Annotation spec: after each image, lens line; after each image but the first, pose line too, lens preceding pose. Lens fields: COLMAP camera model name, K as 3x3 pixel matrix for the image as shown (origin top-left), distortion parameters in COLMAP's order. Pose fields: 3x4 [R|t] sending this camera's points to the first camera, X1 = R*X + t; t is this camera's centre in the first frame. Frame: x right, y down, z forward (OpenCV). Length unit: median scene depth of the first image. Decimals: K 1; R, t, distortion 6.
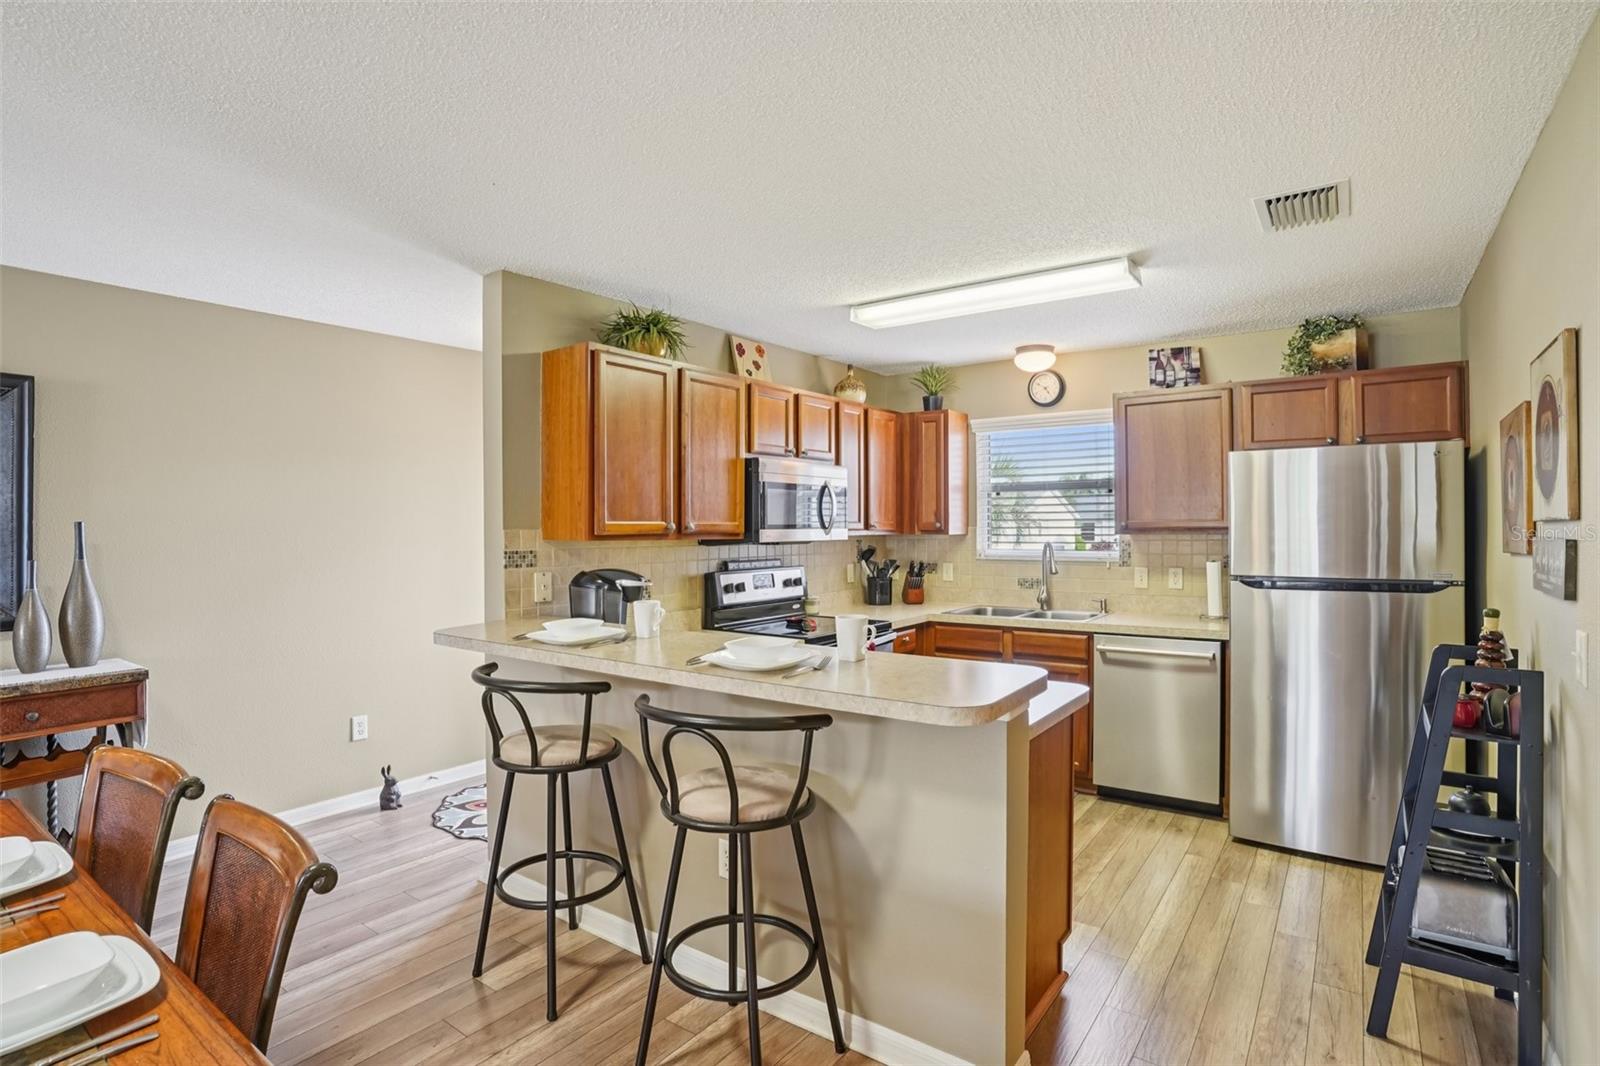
lens RADIAL K [[786.9, 0, 804.9], [0, 786.9, 527.6], [0, 0, 1]] dist [-0.068975, 0.025994]
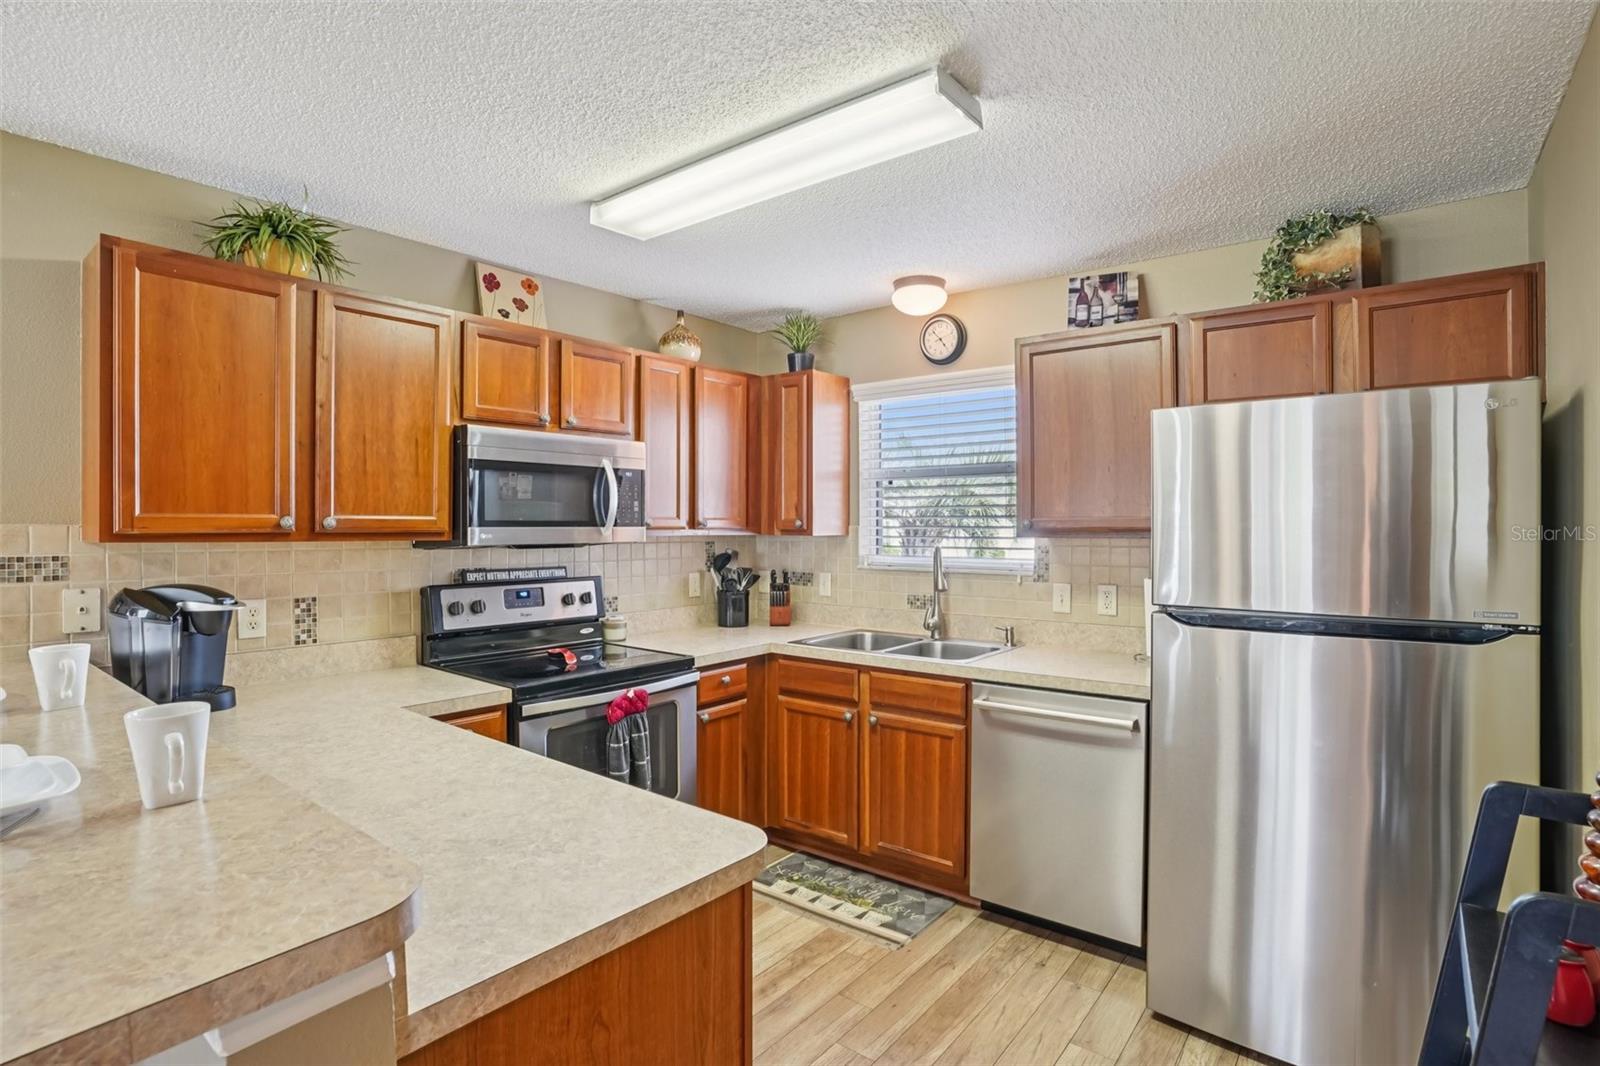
lens RADIAL K [[786.9, 0, 801.3], [0, 786.9, 526.3], [0, 0, 1]] dist [-0.068975, 0.025994]
pose [[0.999102, 0.006340, -0.041902, 0.255786], [-0.006331, 0.999980, 0.000355, -0.000509], [0.041904, -0.000089, 0.999122, 0.309578]]
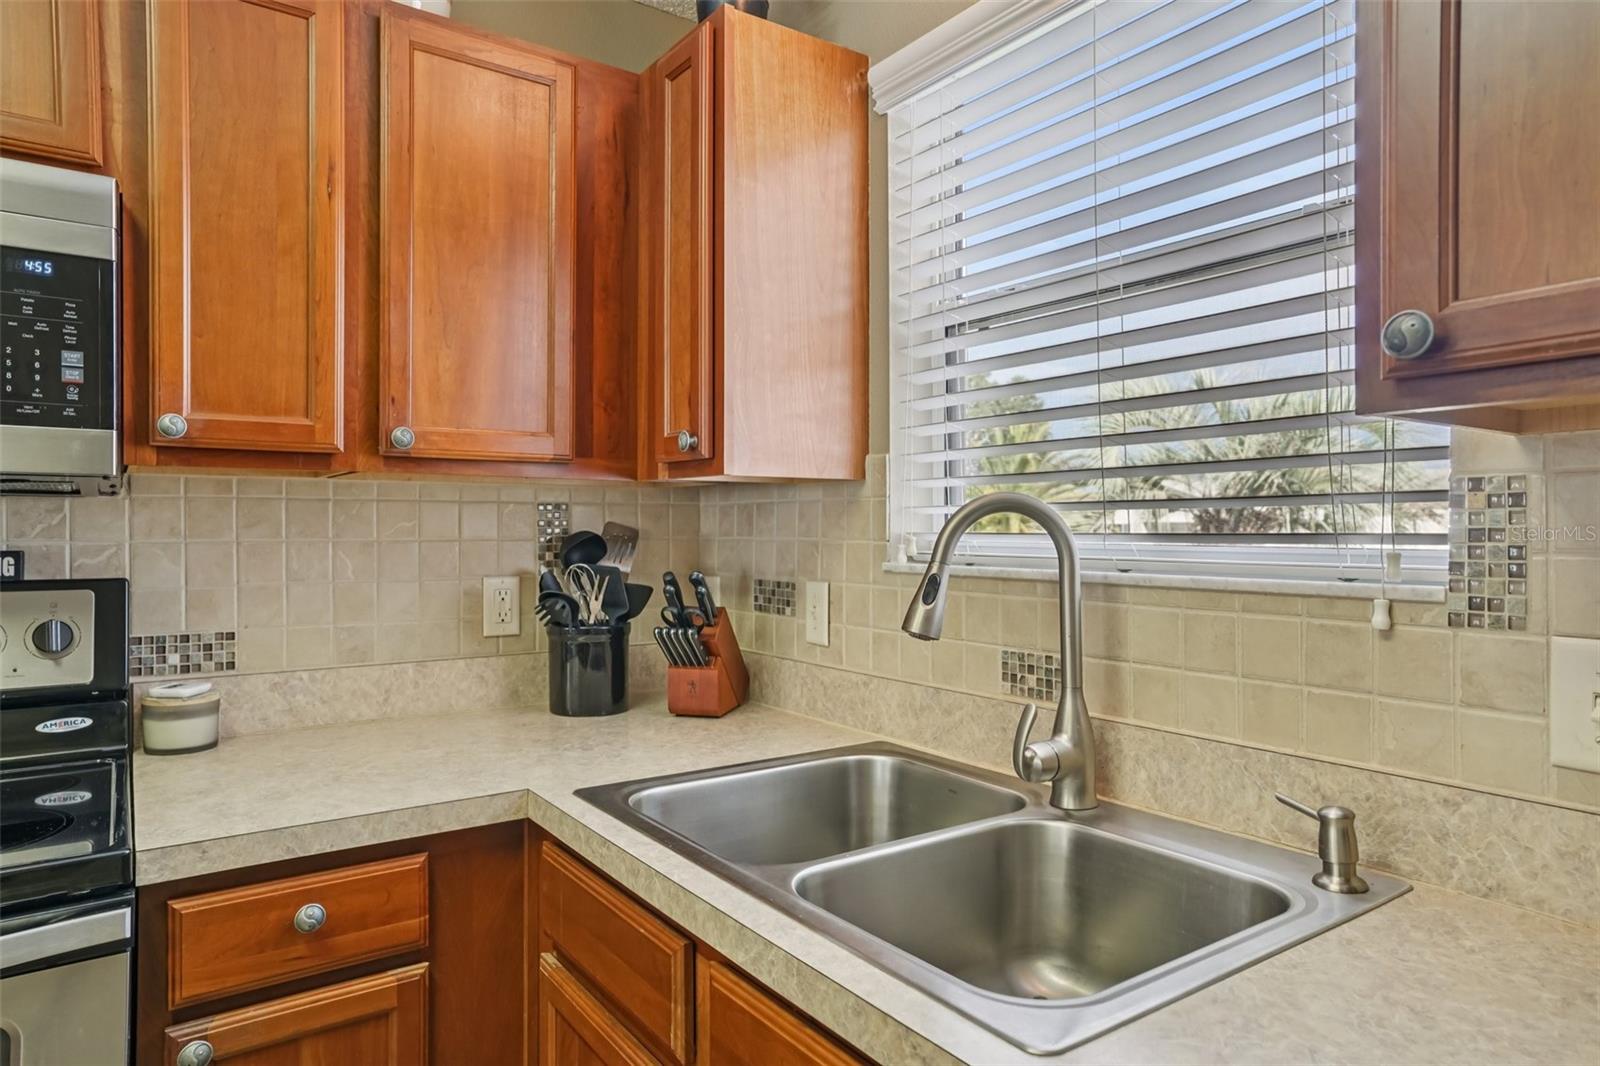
lens RADIAL K [[970.6, 0, 804.8], [0, 970.6, 531.3], [0, 0, 1]] dist [-0.019829, 0.011090]
pose [[0.946845, 0.006482, -0.321625, 0.394435], [-0.006548, 0.999978, 0.000878, 0.034444], [0.321623, 0.001275, 0.946867, 0.878332]]
